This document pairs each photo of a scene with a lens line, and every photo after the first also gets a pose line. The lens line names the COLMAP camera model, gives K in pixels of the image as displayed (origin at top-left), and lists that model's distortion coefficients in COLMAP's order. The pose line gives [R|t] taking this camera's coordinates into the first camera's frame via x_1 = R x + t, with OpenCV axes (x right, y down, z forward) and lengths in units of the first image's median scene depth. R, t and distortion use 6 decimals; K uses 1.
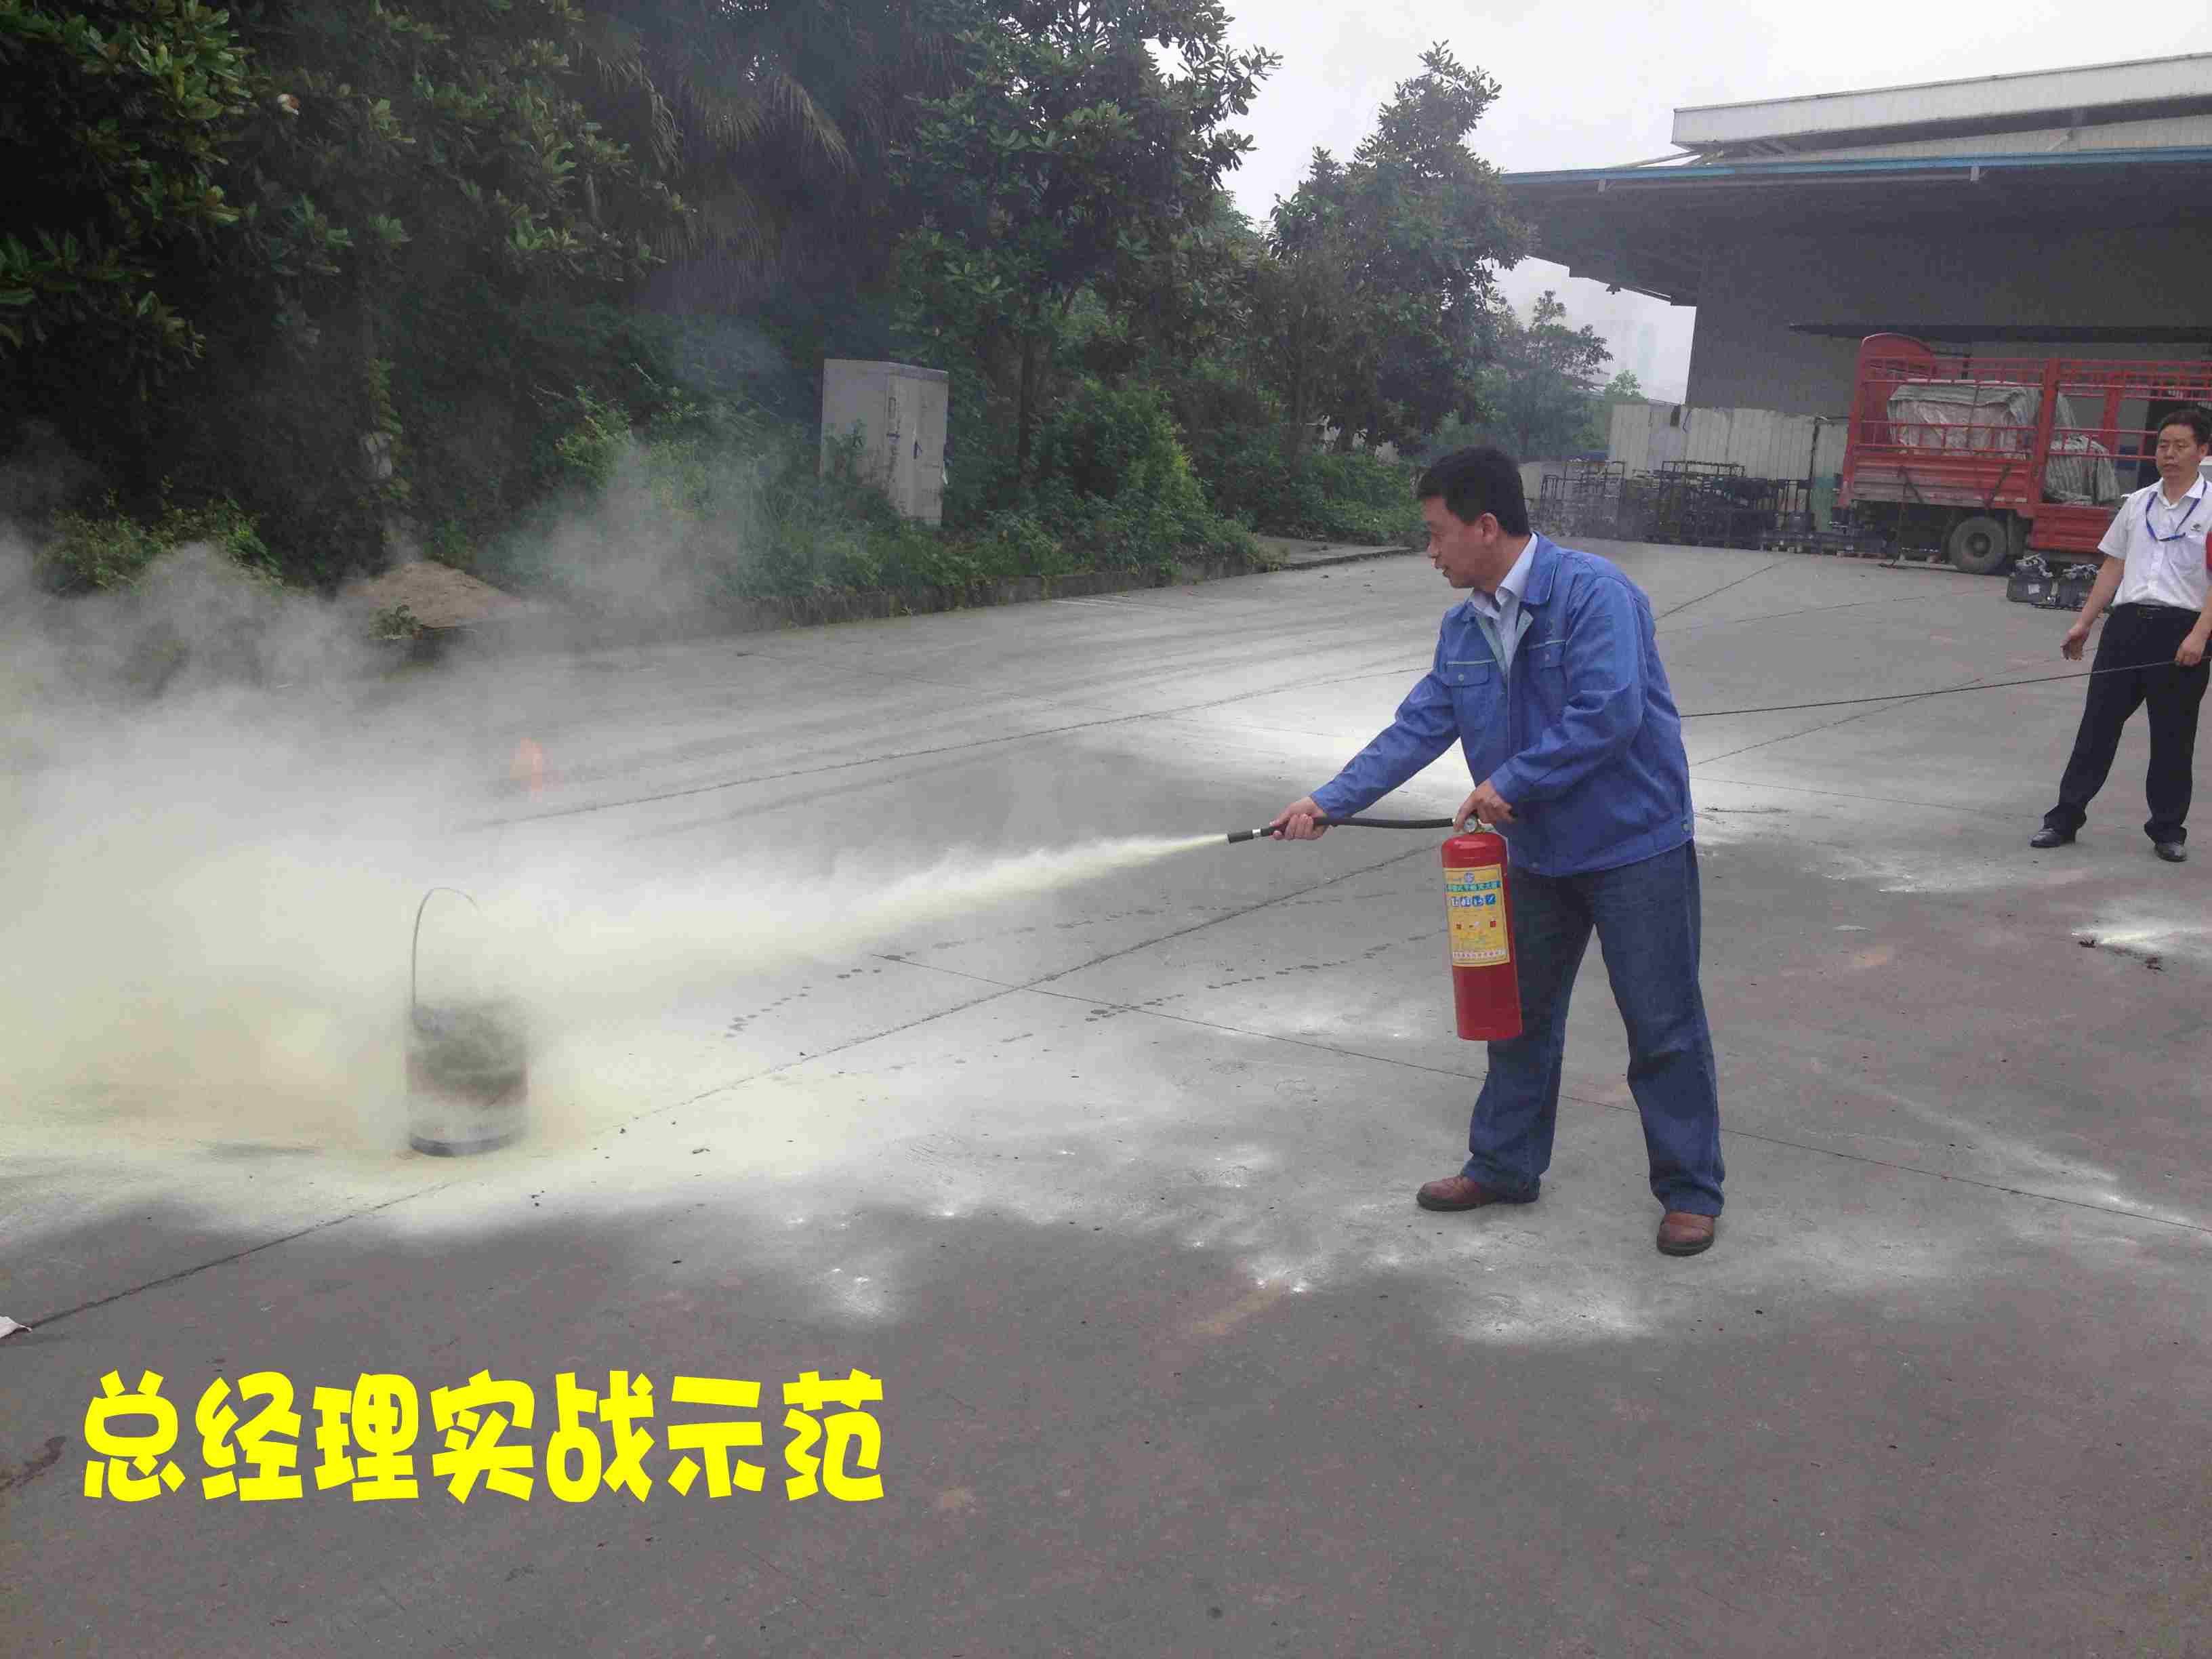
lens RADIAL K [[2181.9, 0, 1100.9], [0, 2181.9, 734.1], [0, 0, 1]] dist [0.267542, -0.674866]
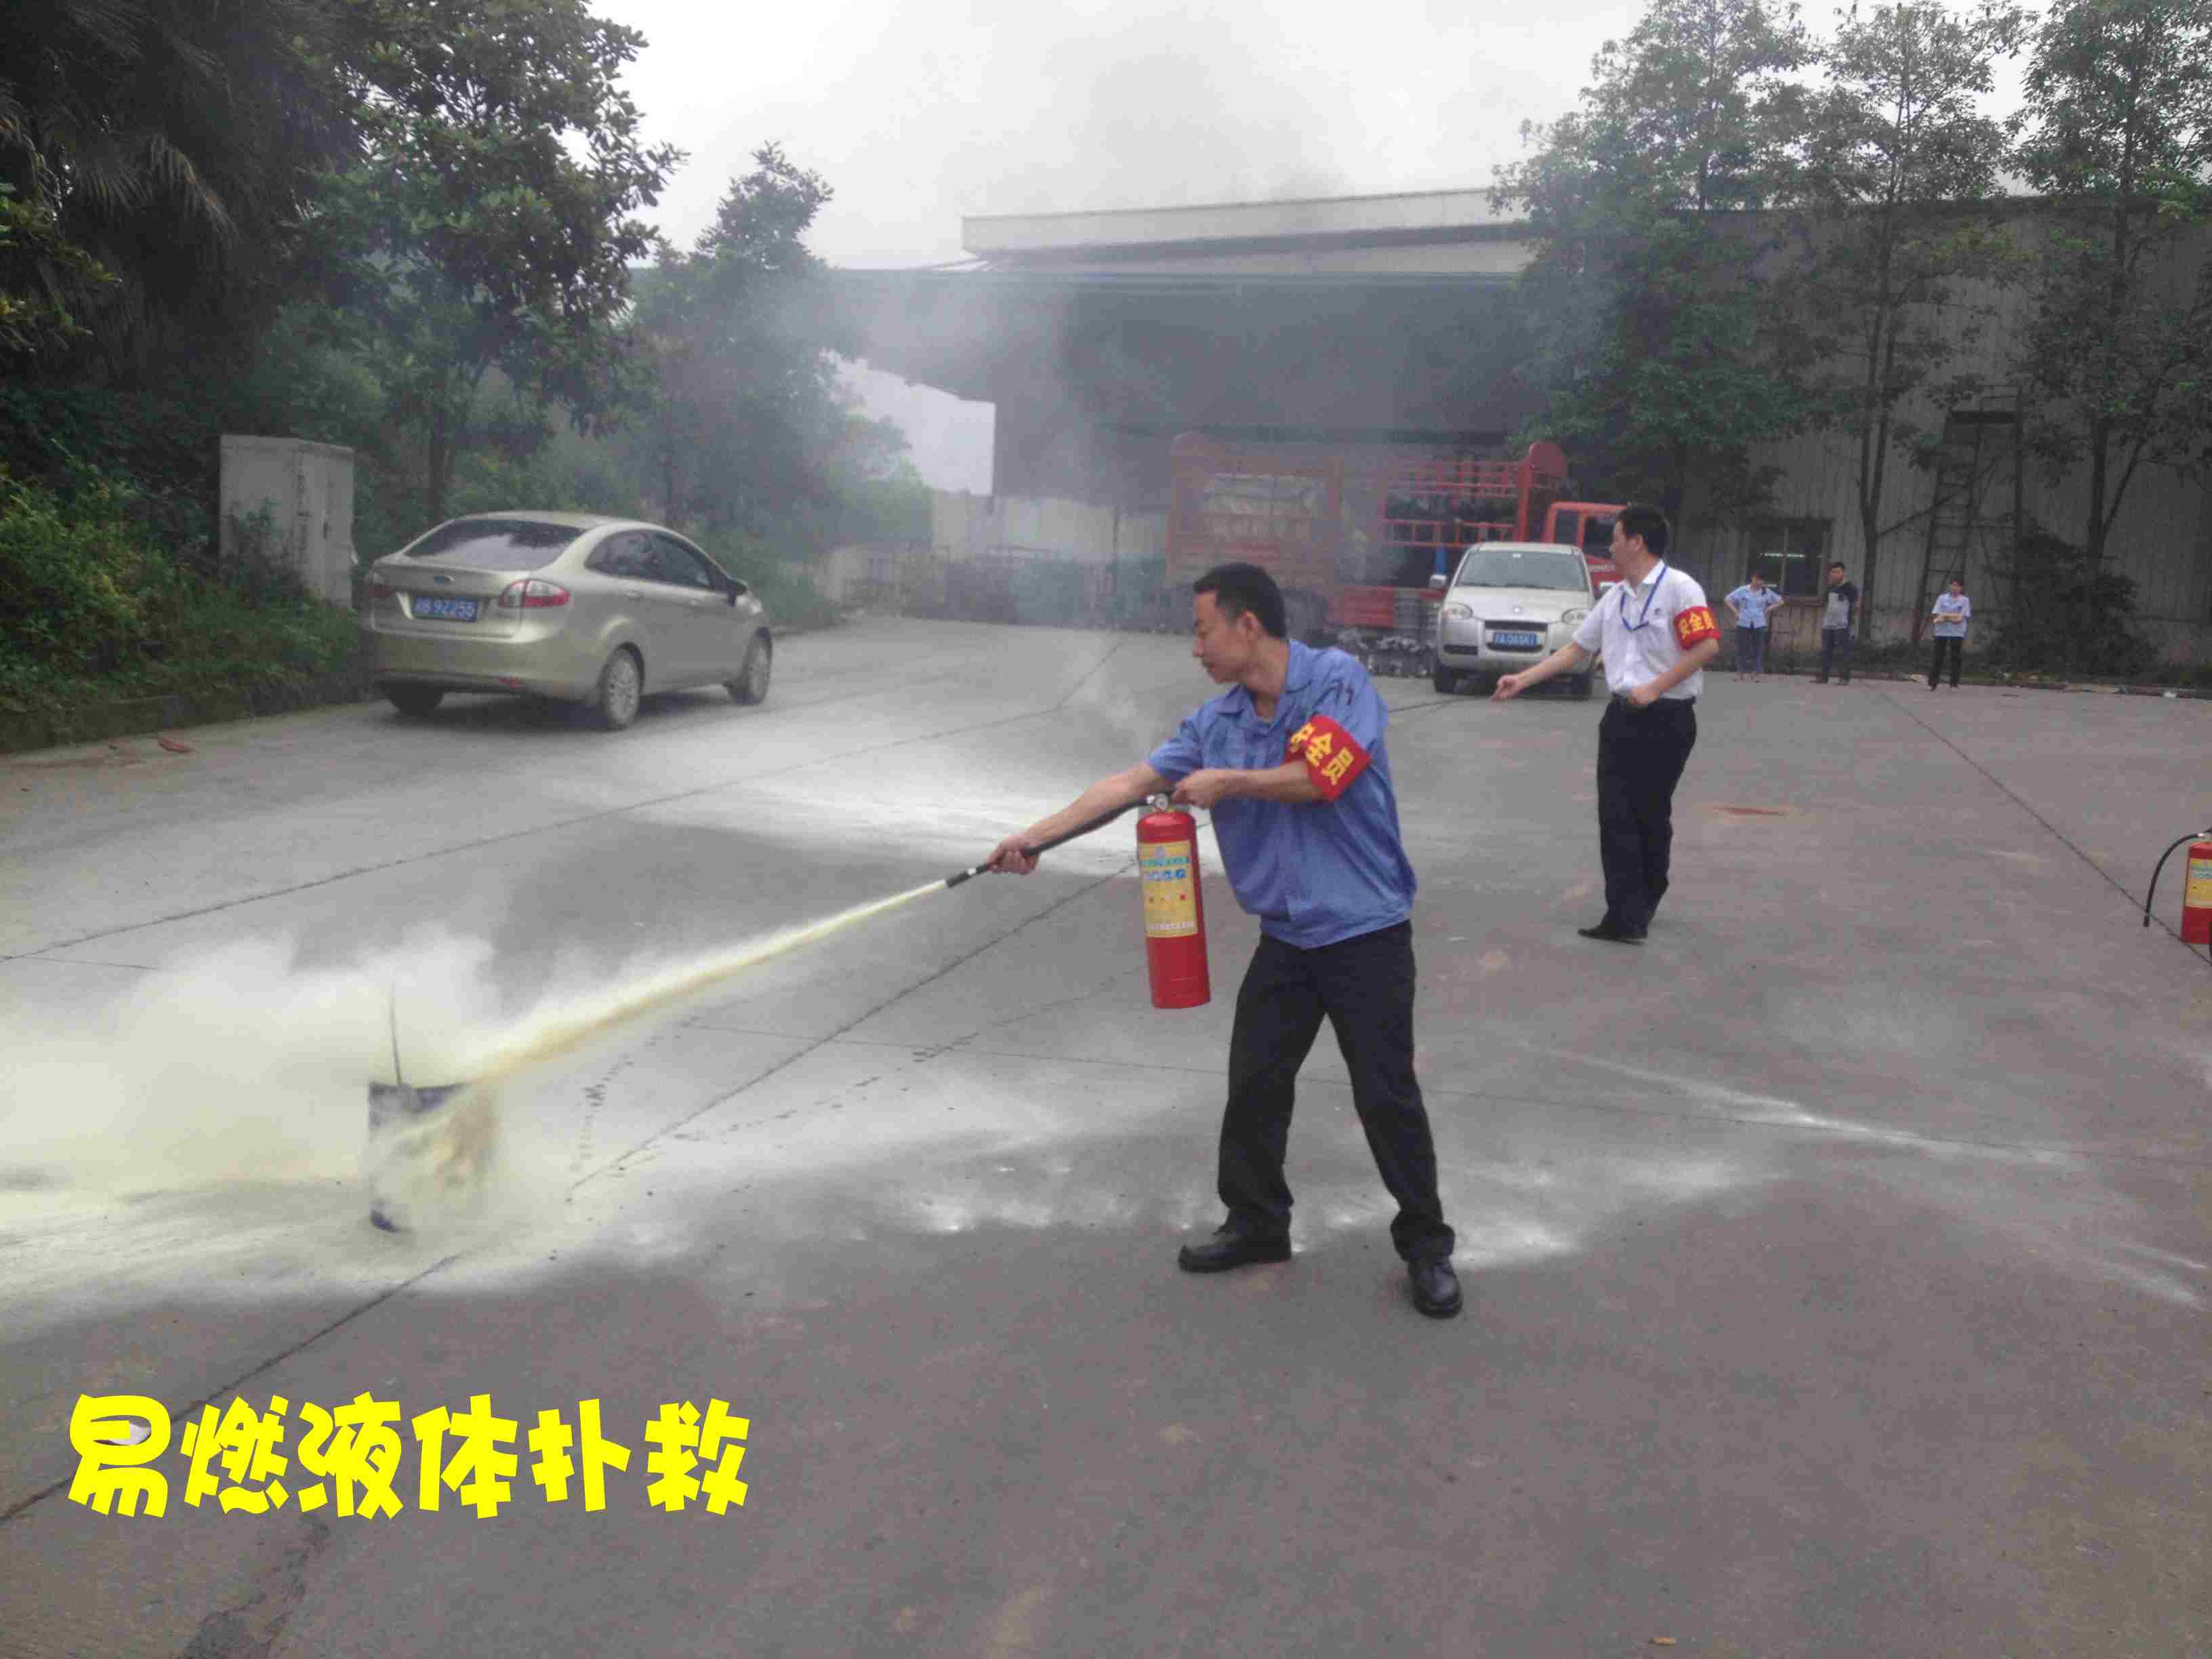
lens RADIAL K [[2199.5, 0, 1106.0], [0, 2199.5, 829.5], [0, 0, 1]] dist [0.110578, -0.247177]
pose [[0.936057, -0.045553, 0.348886, -0.108155], [0.043604, 0.998958, 0.013441, 0.003896], [-0.349135, 0.002631, 0.937069, -0.033411]]
